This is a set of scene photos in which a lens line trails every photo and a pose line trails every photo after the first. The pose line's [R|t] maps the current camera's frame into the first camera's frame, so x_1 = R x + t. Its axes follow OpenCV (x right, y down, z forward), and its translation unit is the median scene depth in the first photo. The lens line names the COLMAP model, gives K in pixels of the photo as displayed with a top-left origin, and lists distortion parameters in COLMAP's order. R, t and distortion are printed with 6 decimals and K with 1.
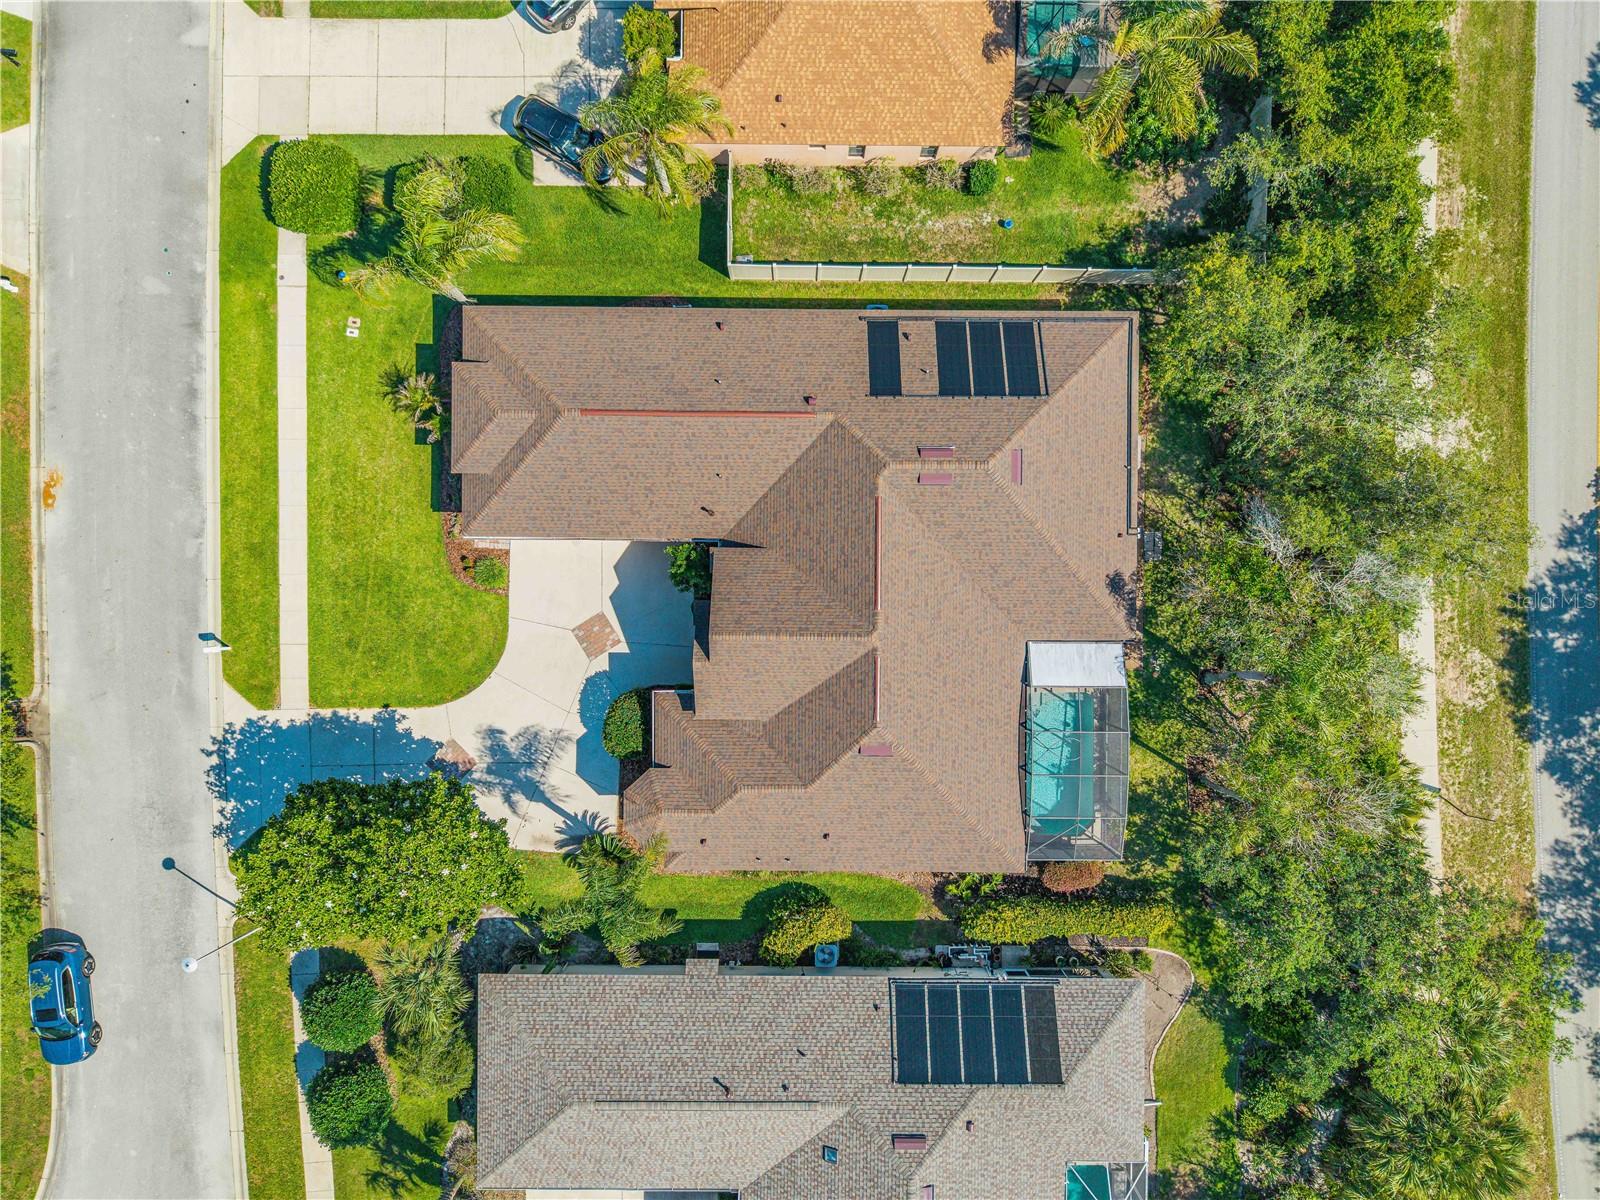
lens RADIAL K [[1076.3, 0, 808.8], [0, 1076.3, 606.4], [0, 0, 1]] dist [0.004296, -0.005376]
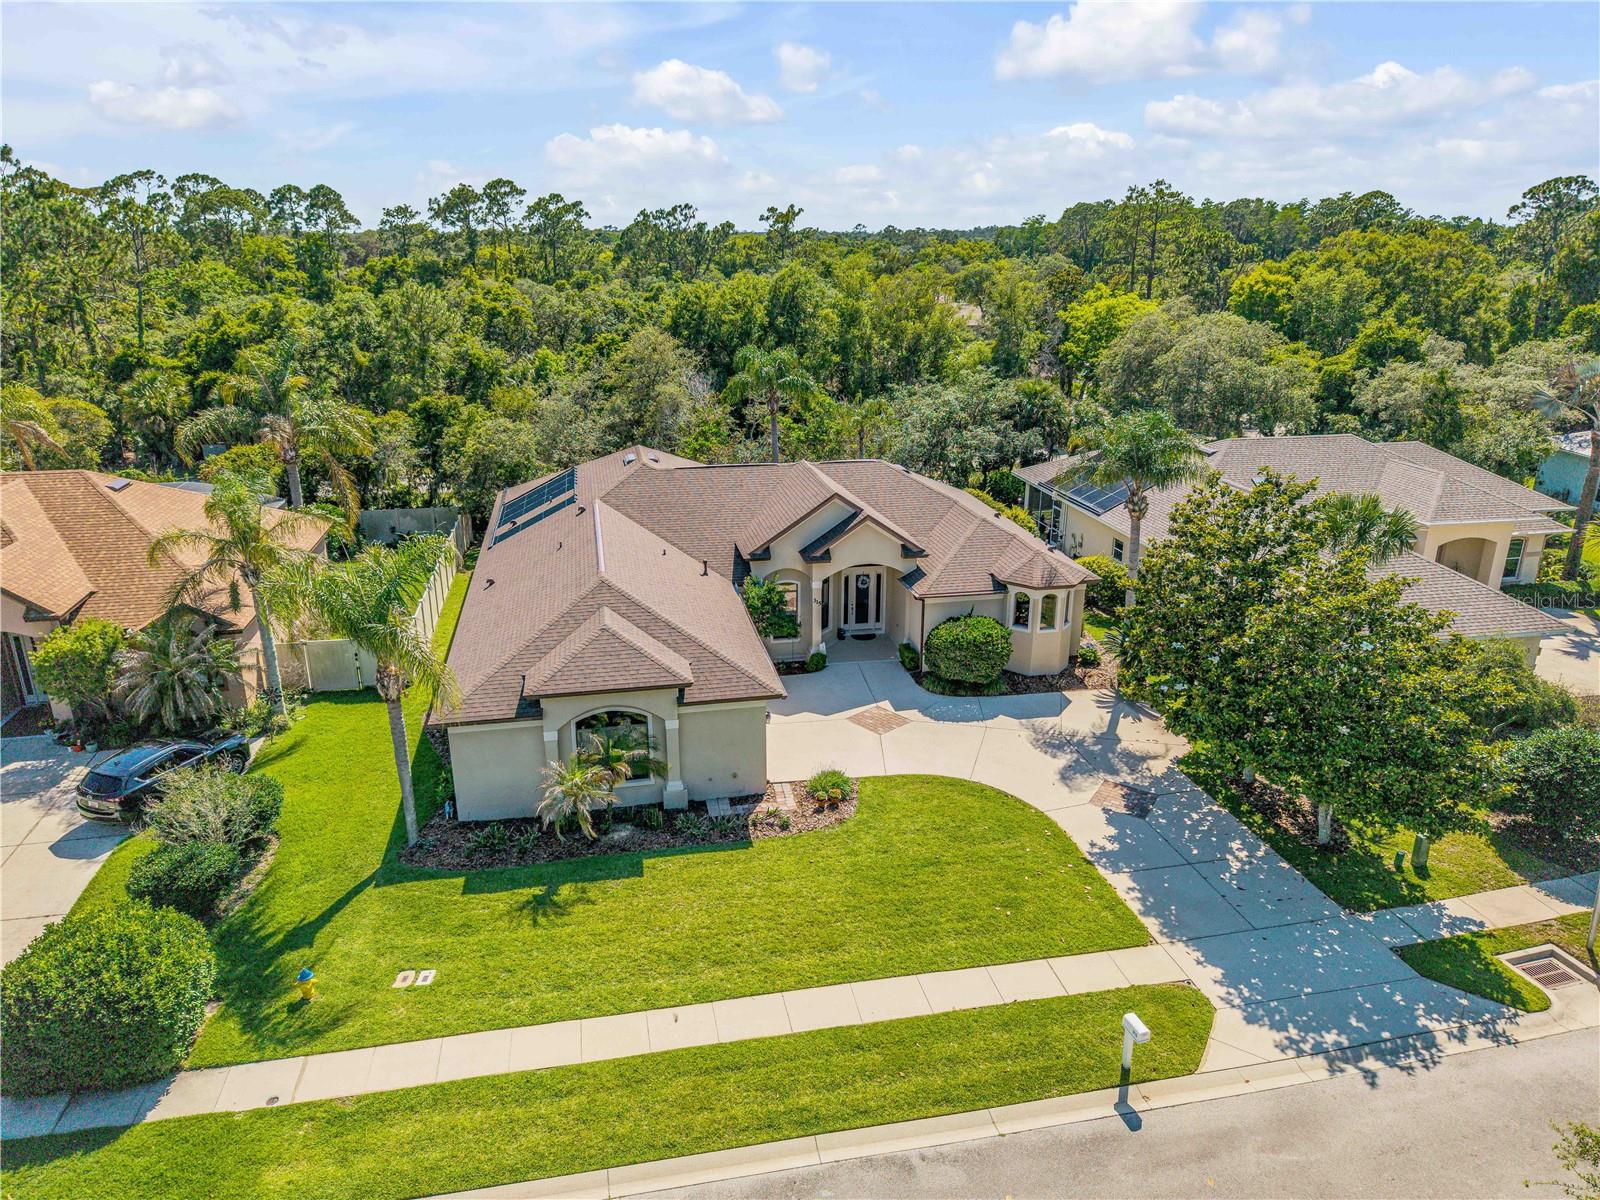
lens RADIAL K [[1076.3, 0, 808.8], [0, 1076.3, 606.4], [0, 0, 1]] dist [0.004296, -0.005376]
pose [[-0.210855, -0.315918, 0.925060, -0.864742], [0.977516, -0.069553, 0.199058, -0.167406], [0.001454, 0.946234, 0.323481, 0.673418]]
